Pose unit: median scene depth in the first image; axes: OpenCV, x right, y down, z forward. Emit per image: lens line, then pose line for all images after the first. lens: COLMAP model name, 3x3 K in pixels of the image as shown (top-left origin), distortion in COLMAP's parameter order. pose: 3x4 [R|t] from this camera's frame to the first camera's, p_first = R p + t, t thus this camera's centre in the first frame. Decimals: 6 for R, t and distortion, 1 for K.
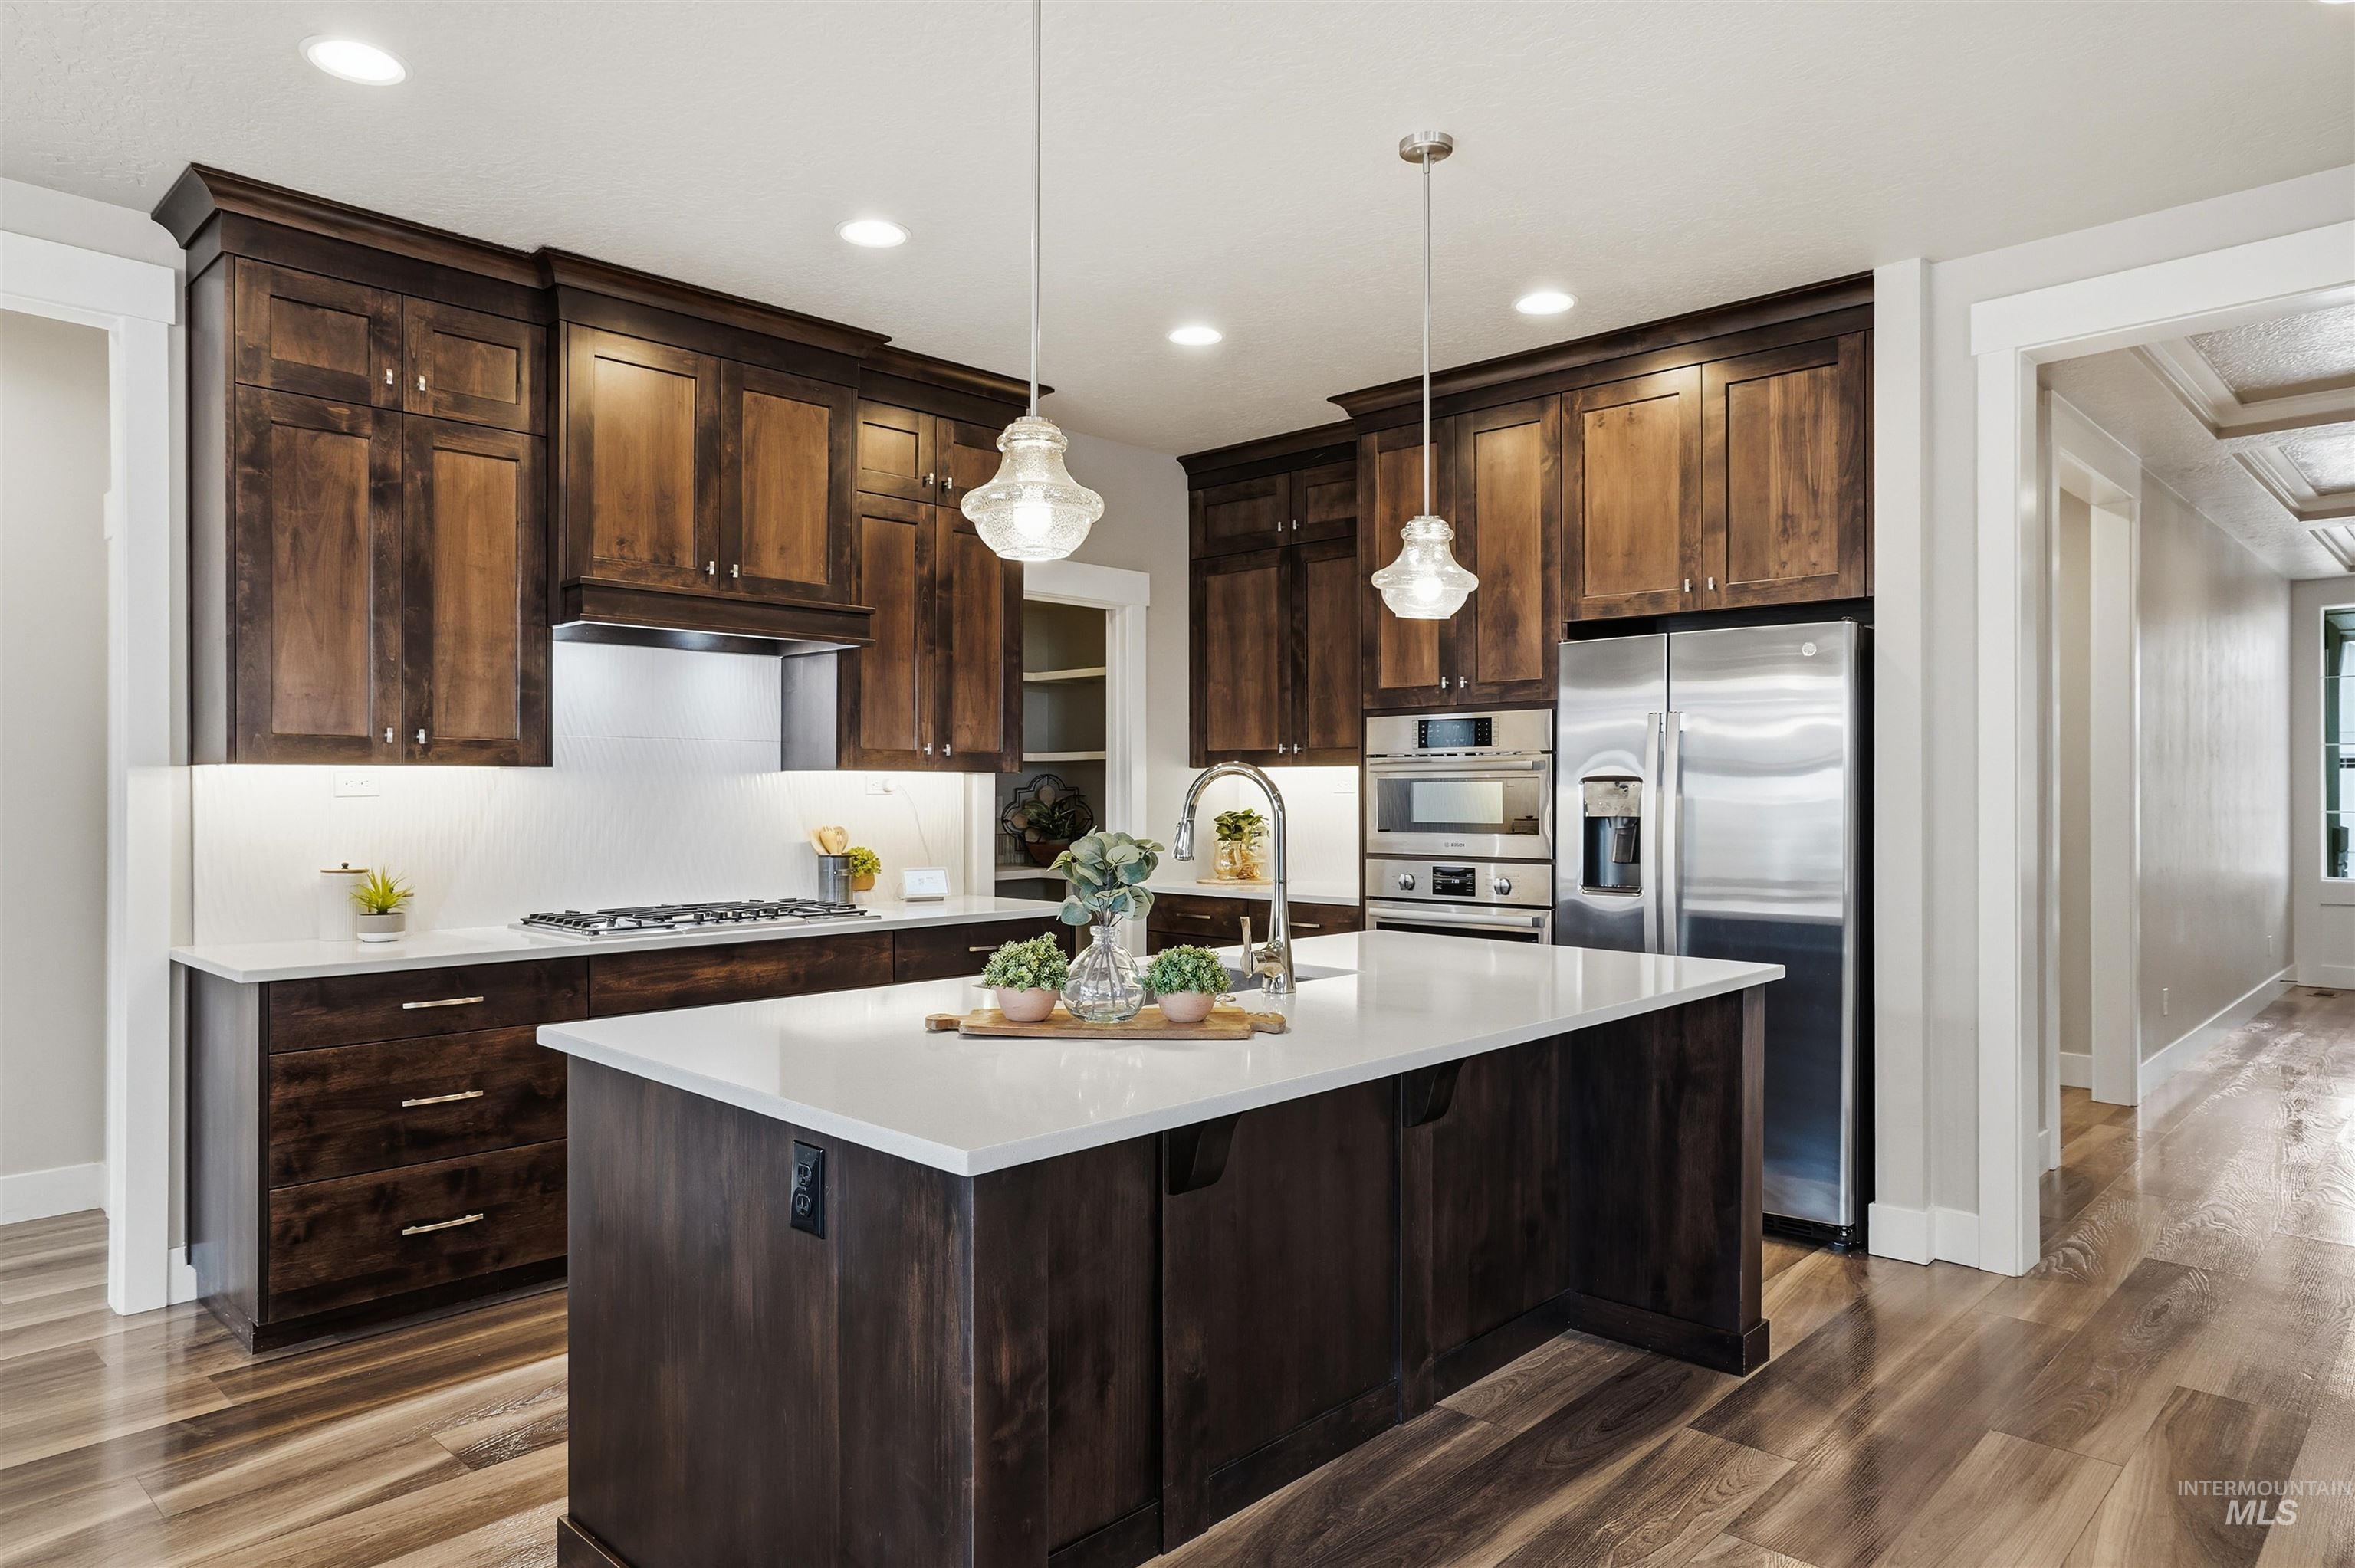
lens RADIAL K [[1450.5, 0, 1173.1], [0, 1450.5, 789.8], [0, 0, 1]] dist [-0.036511, 0.053750]
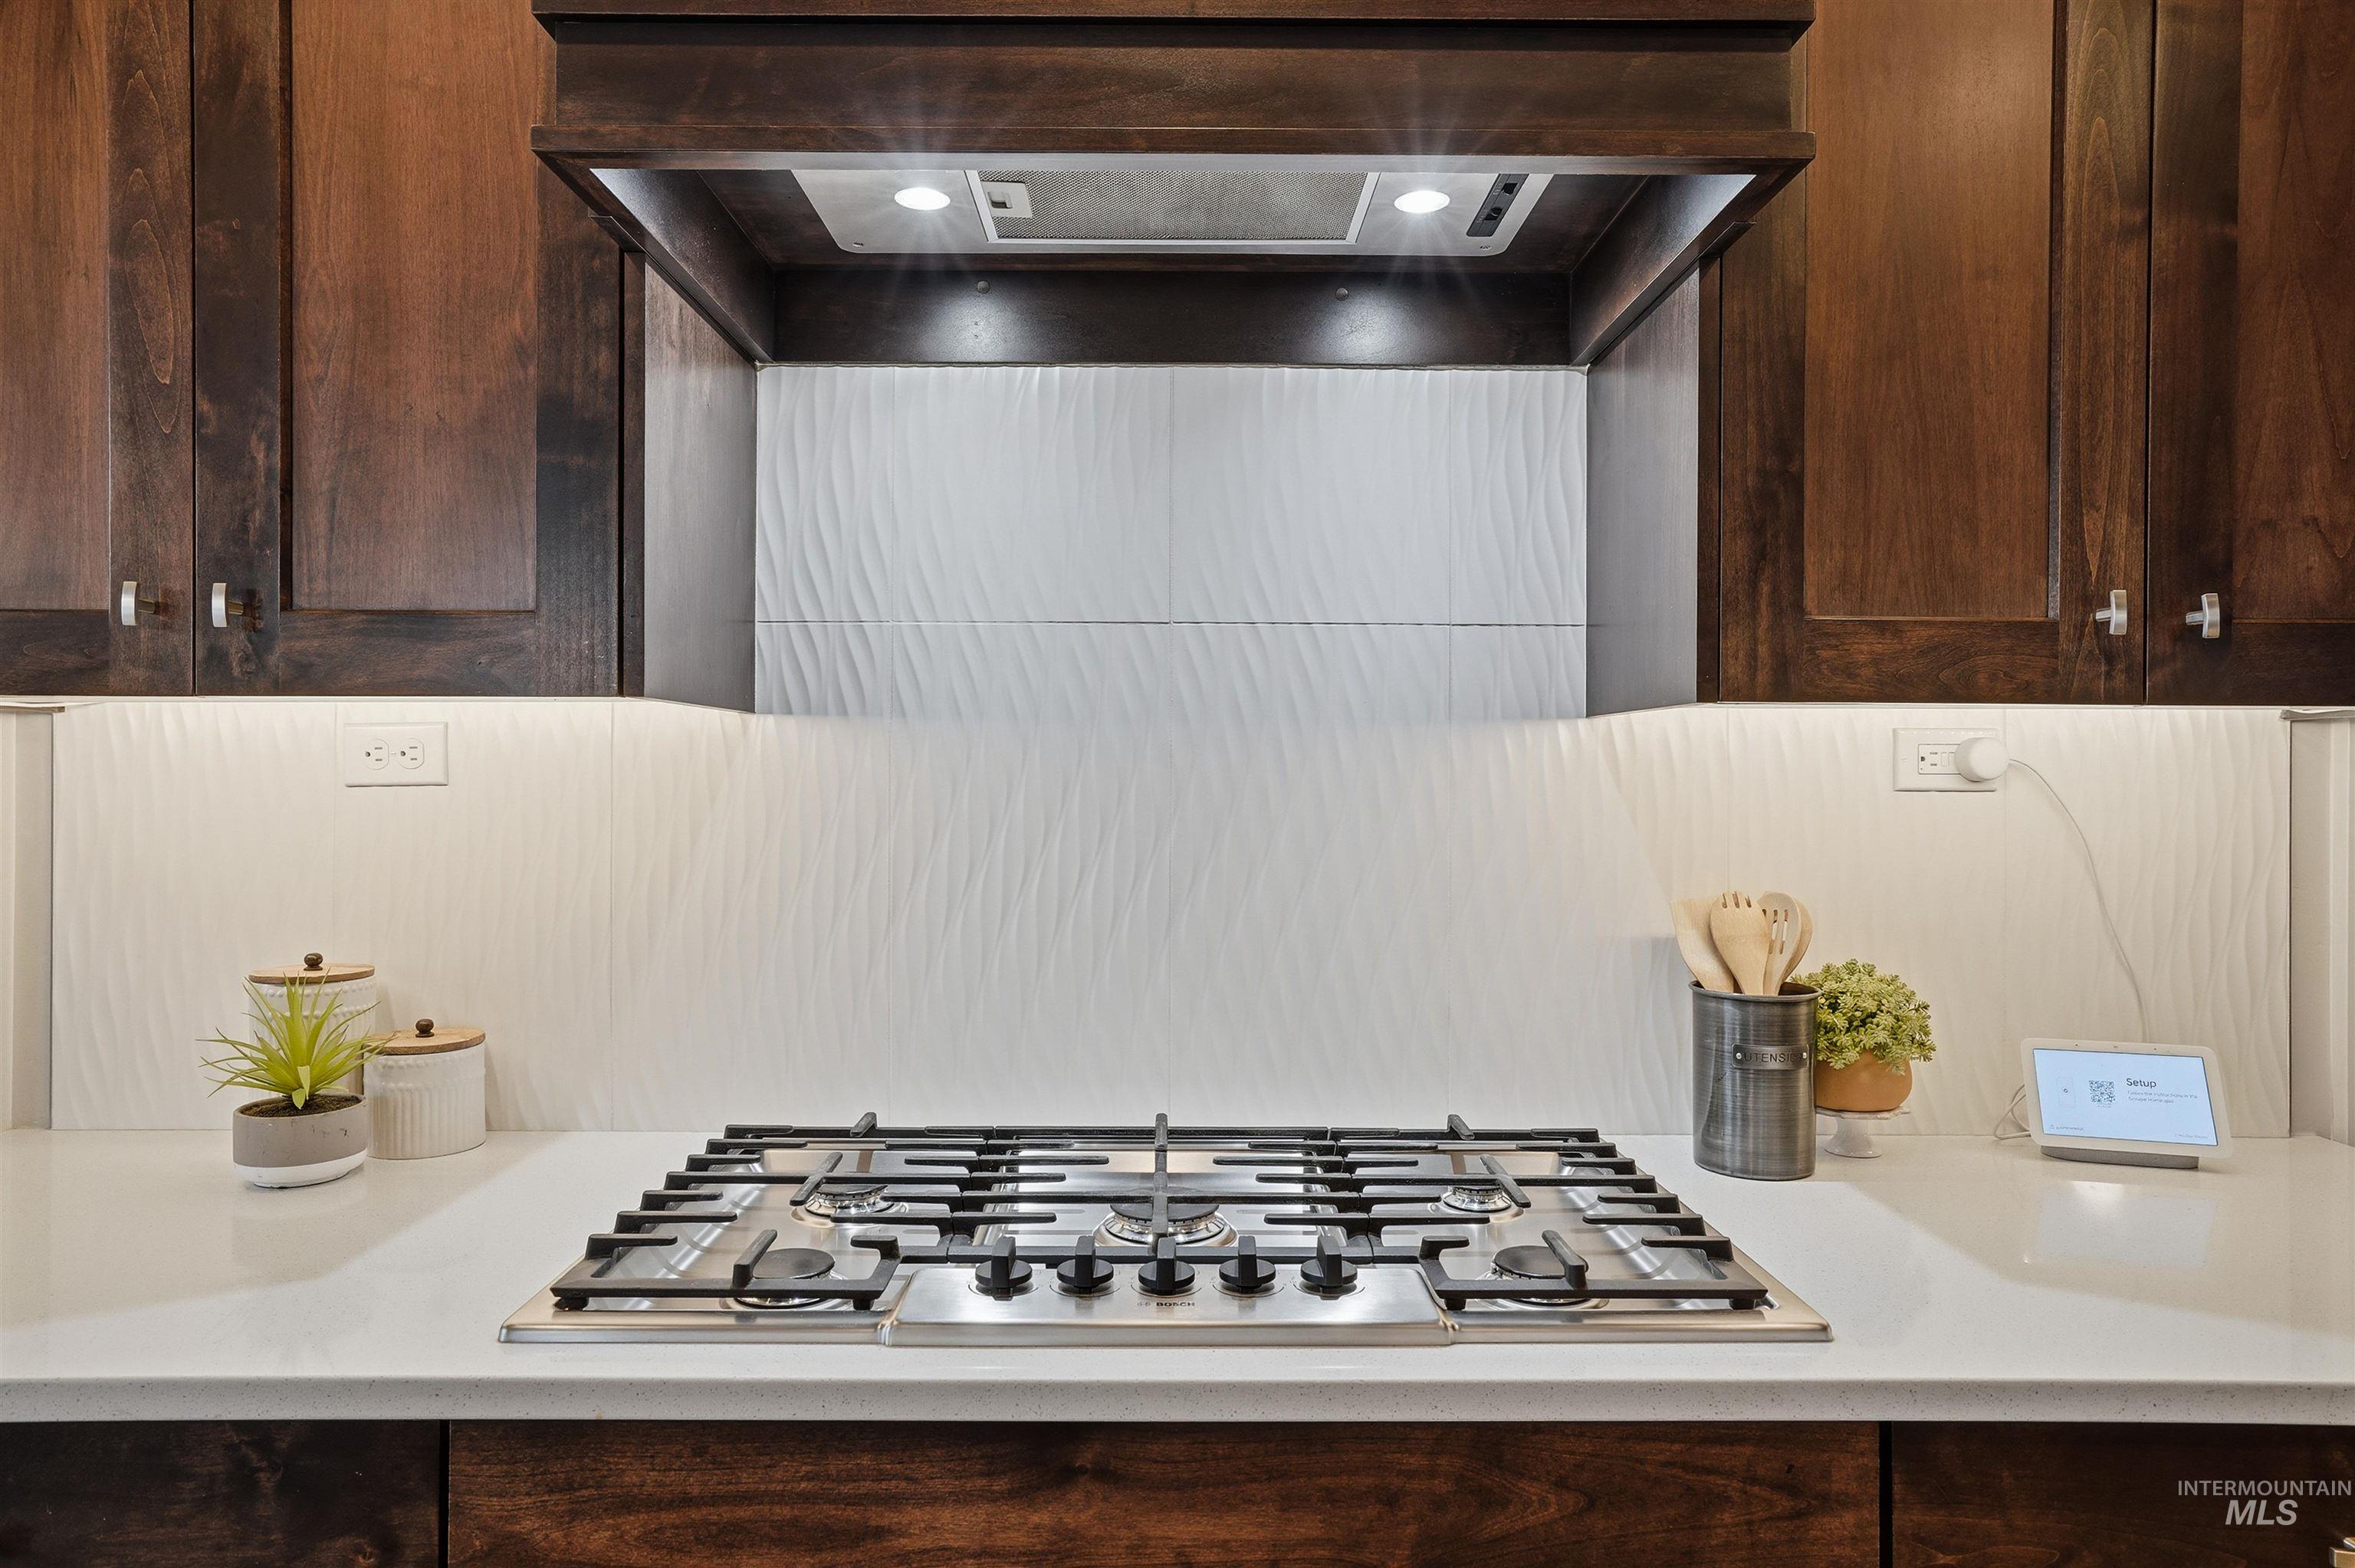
lens RADIAL K [[1422.6, 0, 1169.9], [0, 1422.6, 785.4], [0, 0, 1]] dist [-0.002932, 0.000427]
pose [[0.692030, 0.005459, -0.721848, -0.119330], [-0.003775, 0.999985, 0.003943, 0.001713], [0.721858, -0.000003, 0.692041, 0.816062]]
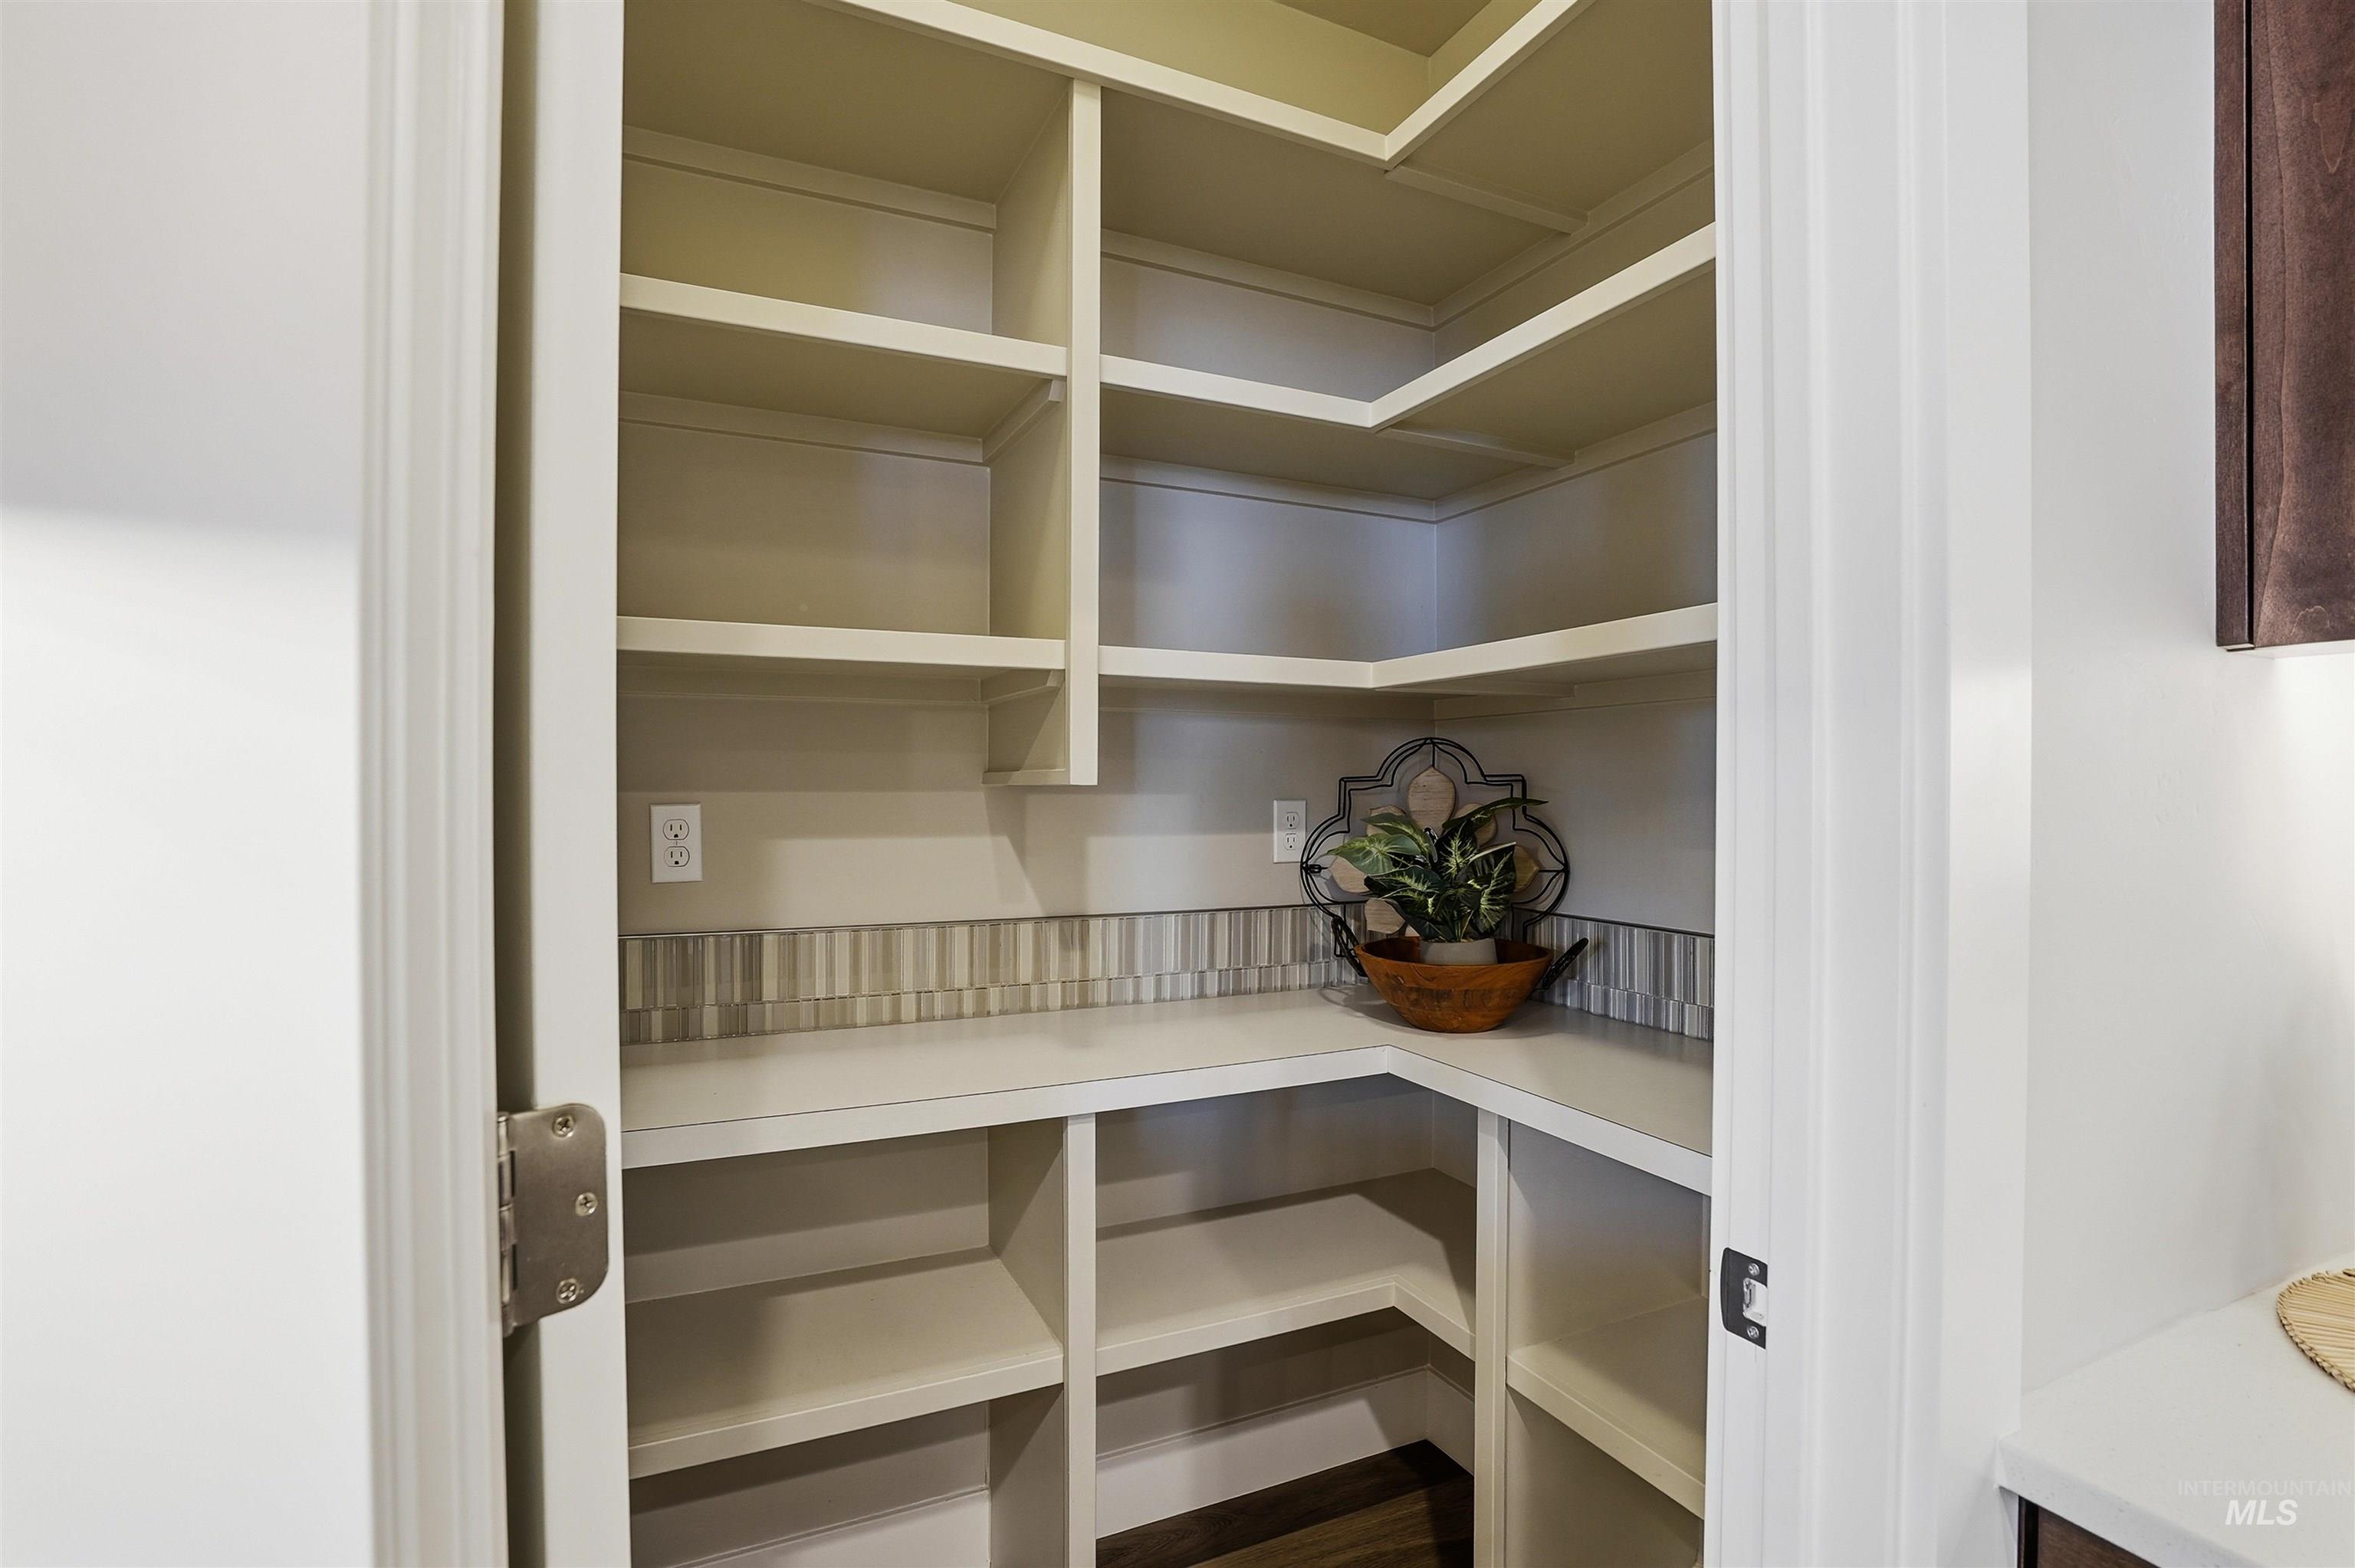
lens RADIAL K [[1102.4, 0, 1165.7], [0, 1102.4, 787.6], [0, 0, 1]] dist [-0.068723, 0.026986]
pose [[0.930361, 0.005702, -0.366600, -0.085838], [-0.004315, 0.999980, 0.004602, 0.000577], [0.366619, -0.002700, 0.930367, 1.259889]]
